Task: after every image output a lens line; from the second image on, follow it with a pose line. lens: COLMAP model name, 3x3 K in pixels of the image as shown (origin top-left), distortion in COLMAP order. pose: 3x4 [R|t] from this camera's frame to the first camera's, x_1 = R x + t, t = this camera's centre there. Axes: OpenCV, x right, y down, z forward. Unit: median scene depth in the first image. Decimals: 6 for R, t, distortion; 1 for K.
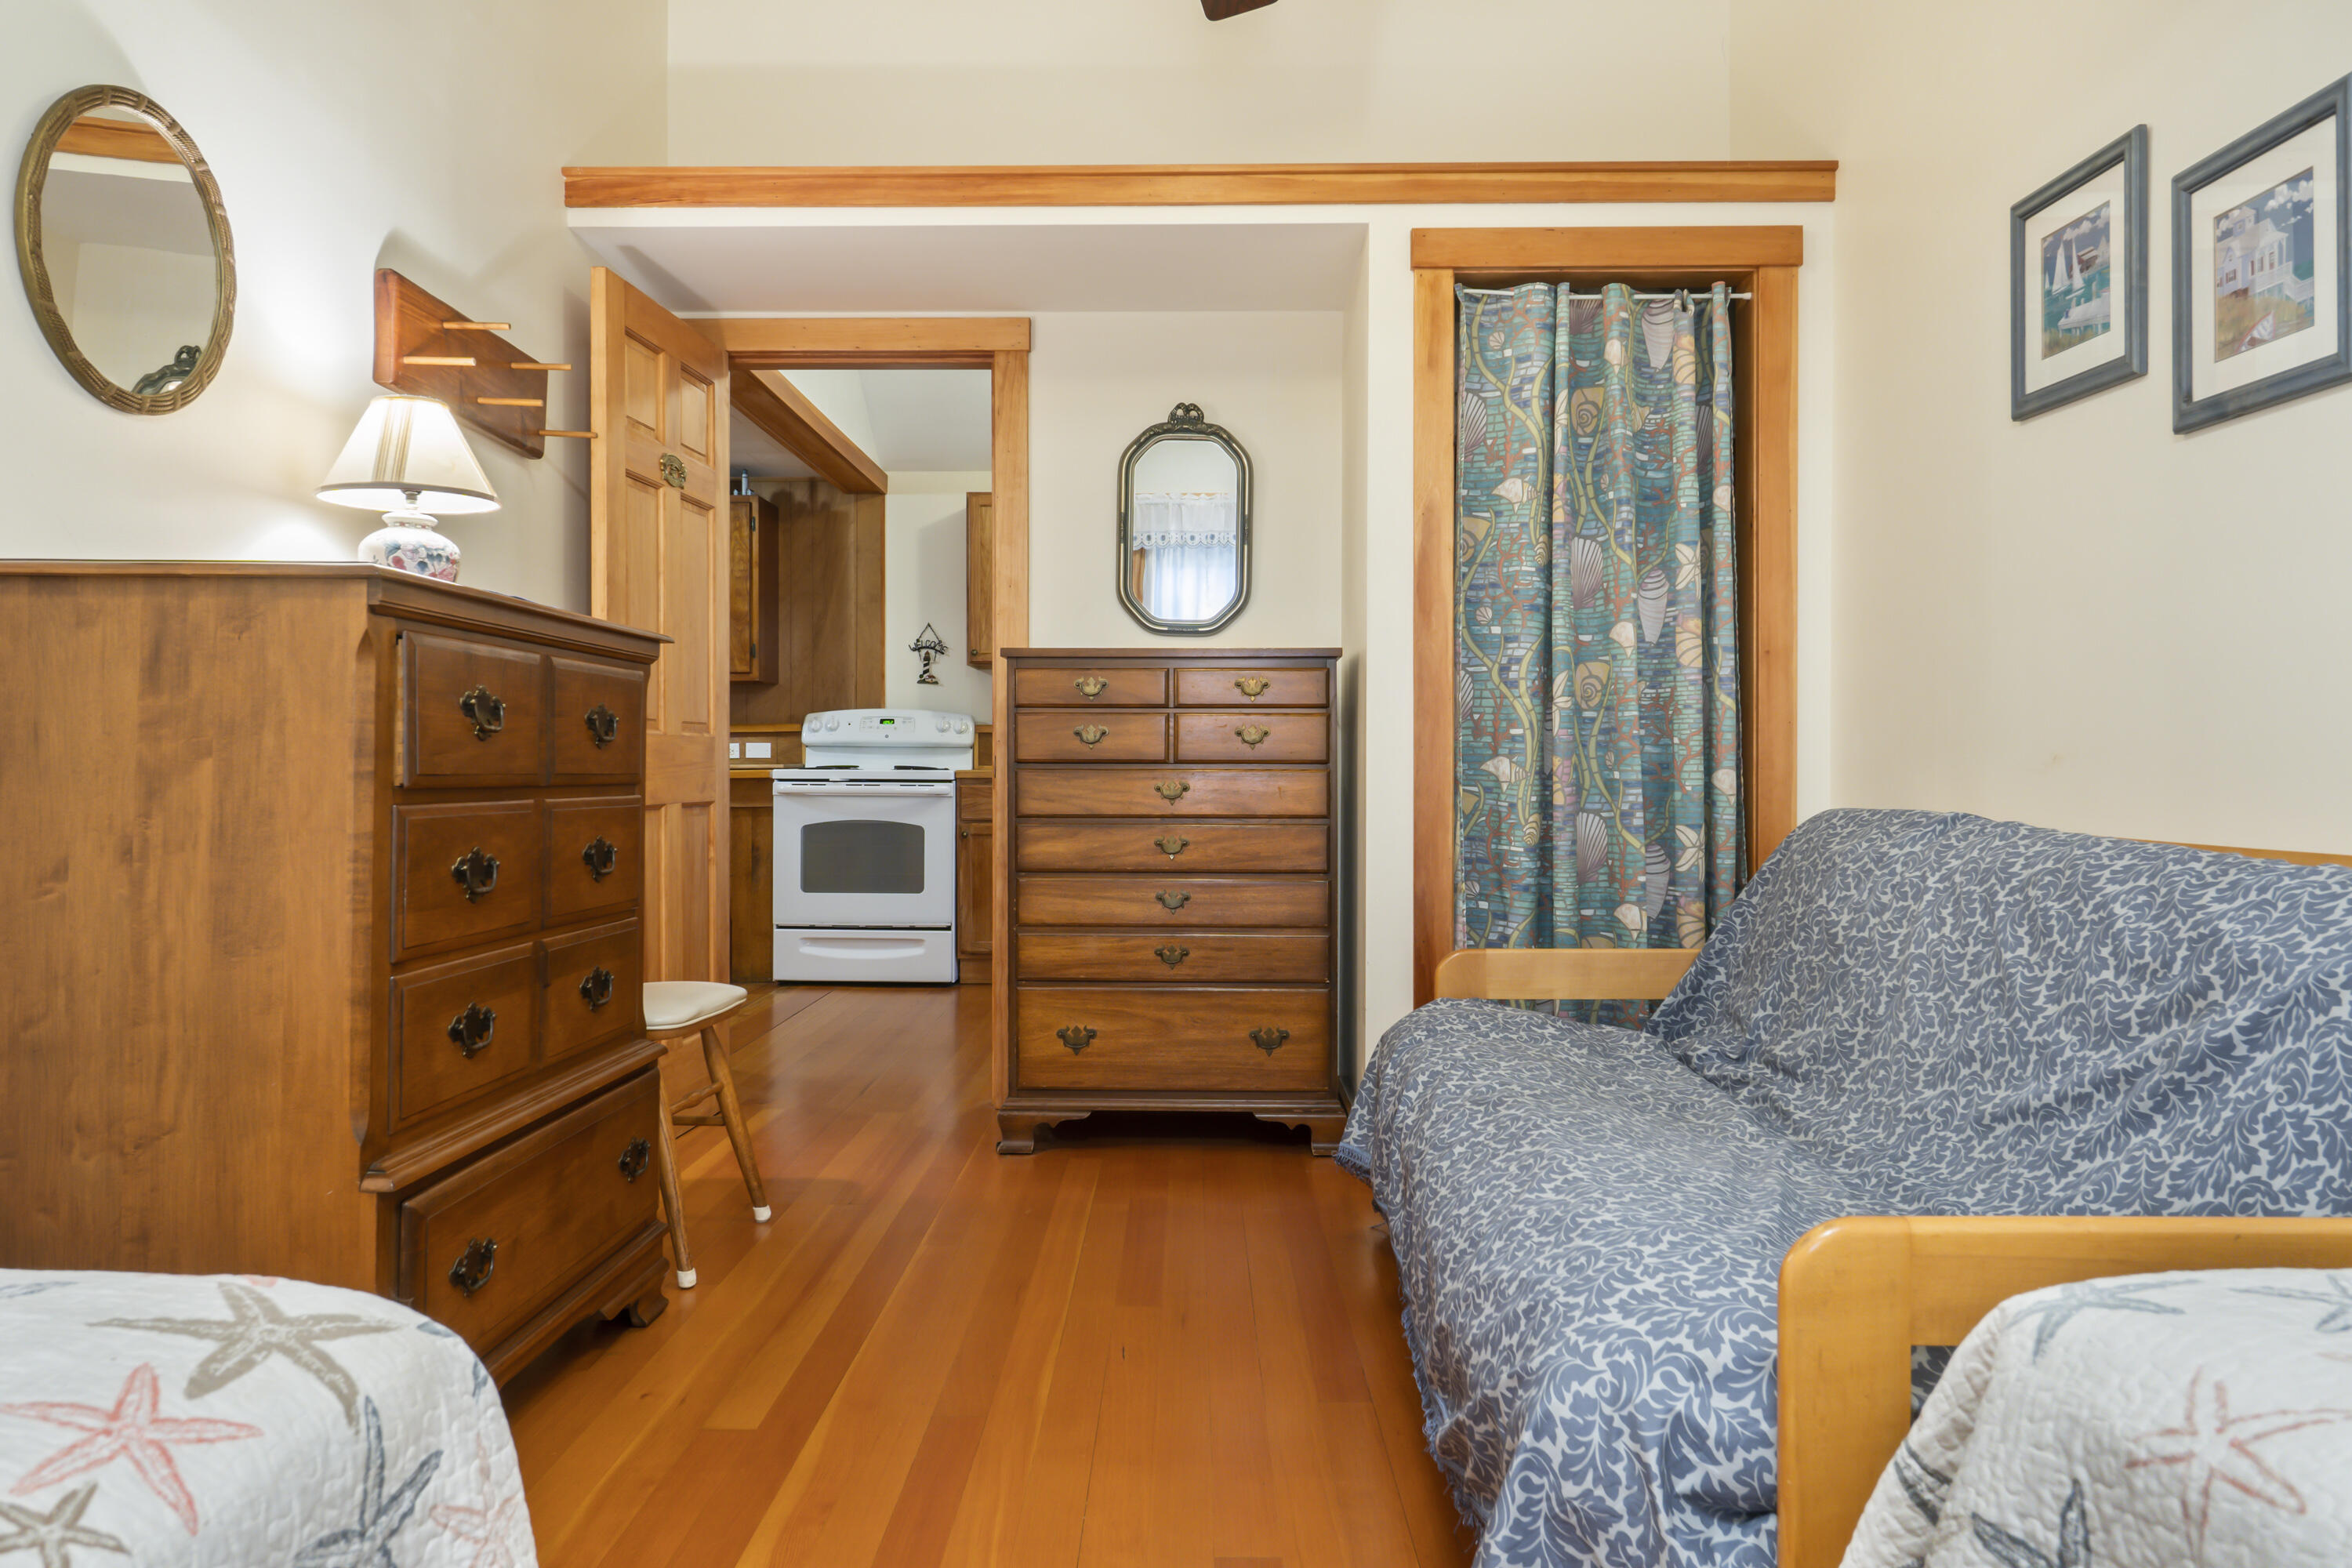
lens RADIAL K [[1666.7, 0, 1180.3], [0, 1666.7, 769.3], [0, 0, 1]] dist [0.003234, 0.000093]
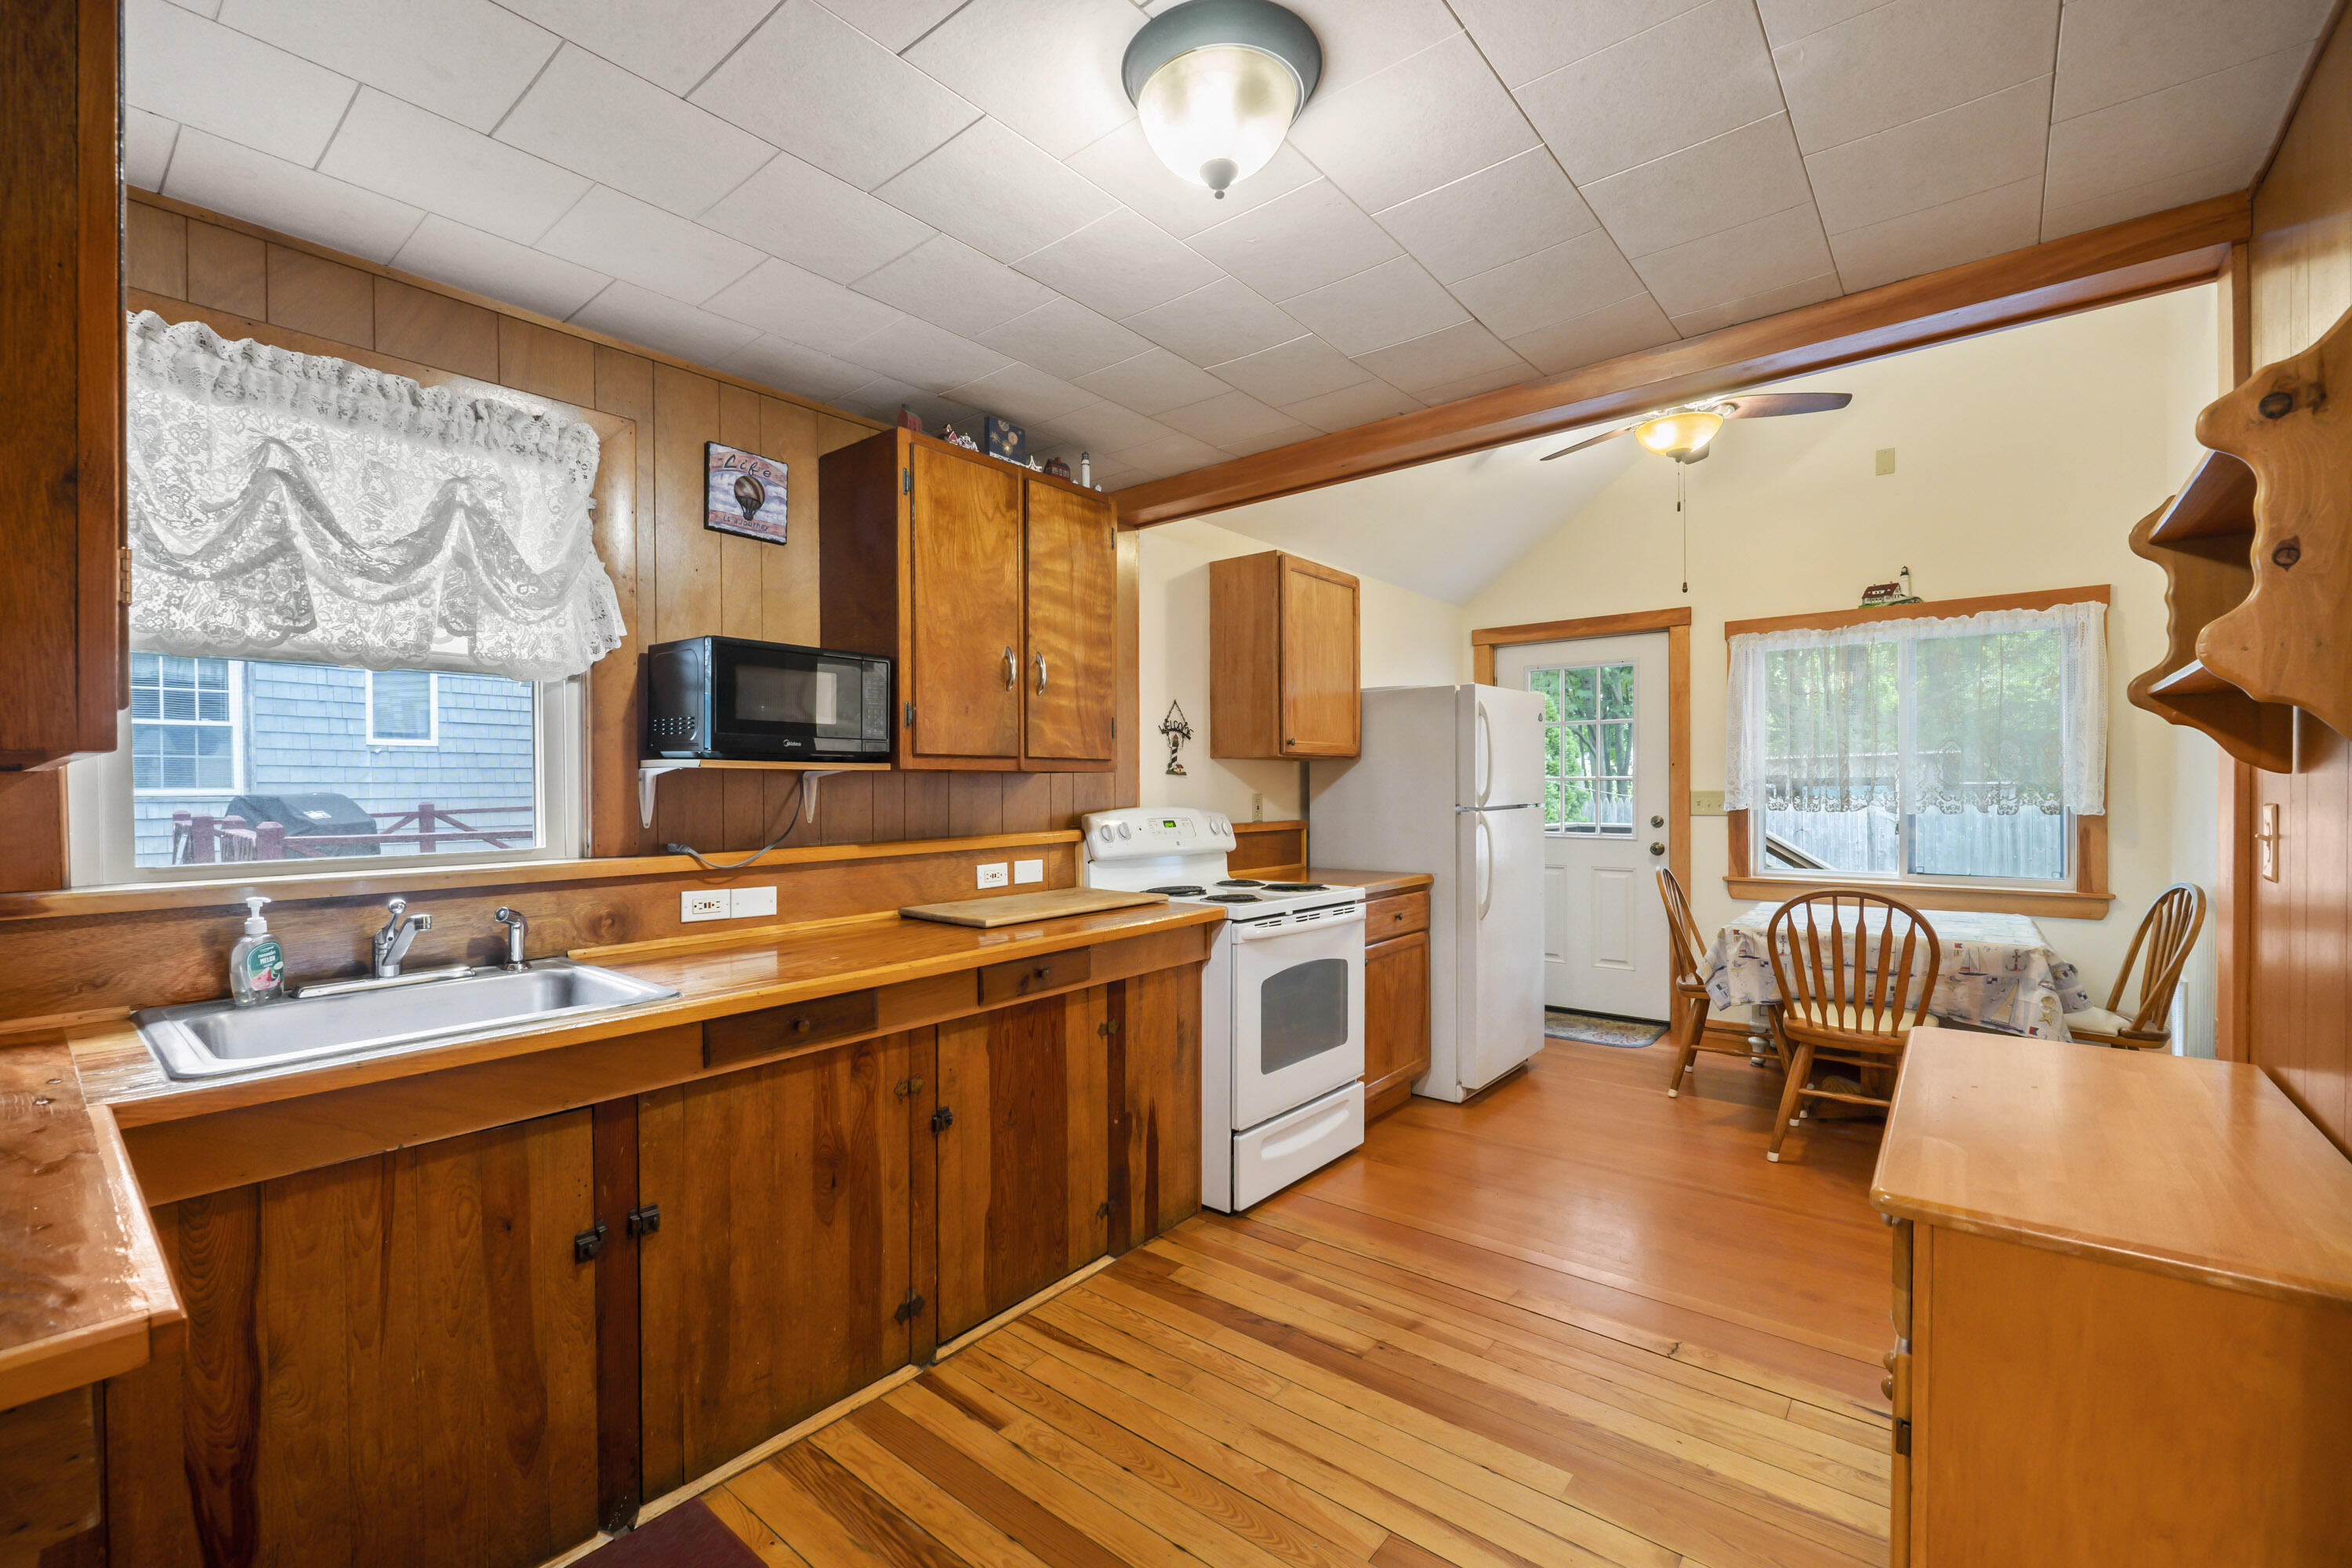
lens RADIAL K [[981.3, 0, 1175.5], [0, 981.3, 799.9], [0, 0, 1]] dist [-0.008426, 0.000579]
pose [[0.619614, -0.011092, 0.784828, -0.531225], [0.003671, 0.999930, 0.011234, -0.044844], [-0.784898, -0.004080, 0.619611, 0.710300]]
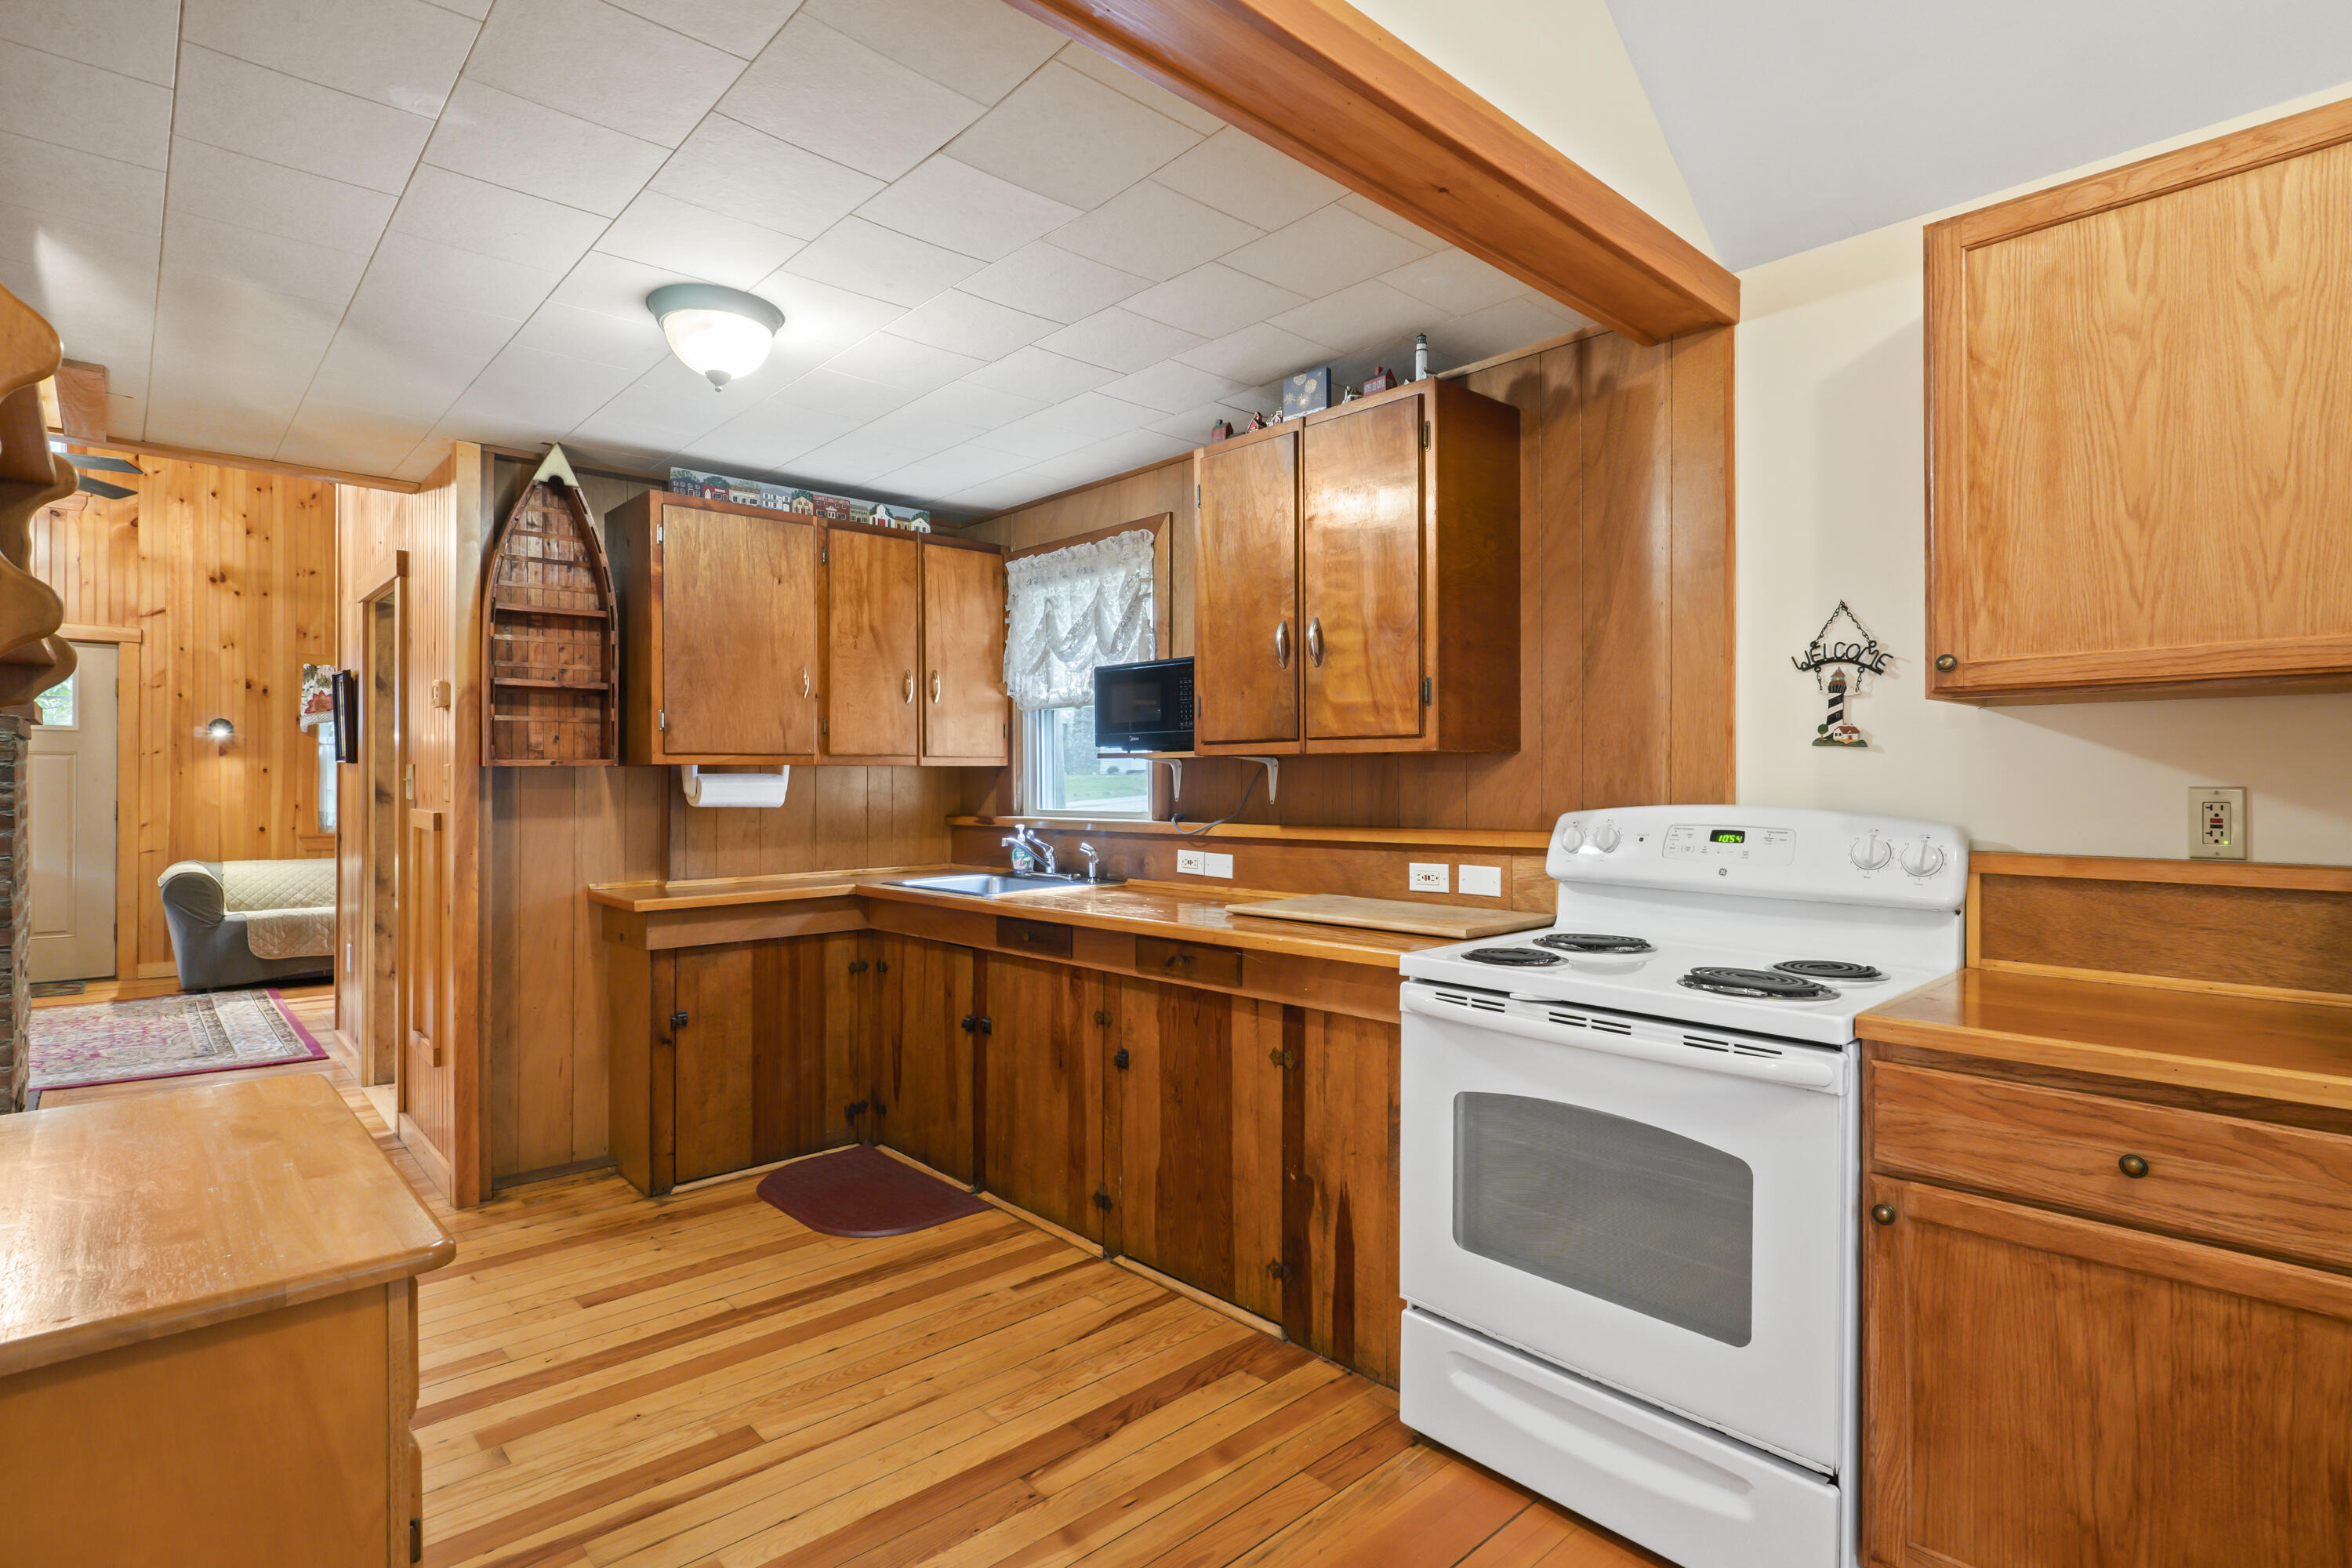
lens RADIAL K [[1165.5, 0, 1163.8], [0, 1165.5, 781.1], [0, 0, 1]] dist [-0.006371, 0.000478]
pose [[0.686366, 0.003032, -0.727250, -0.055569], [0.000628, 0.999988, 0.004762, -0.044505], [0.727256, -0.003725, 0.686356, 0.680845]]
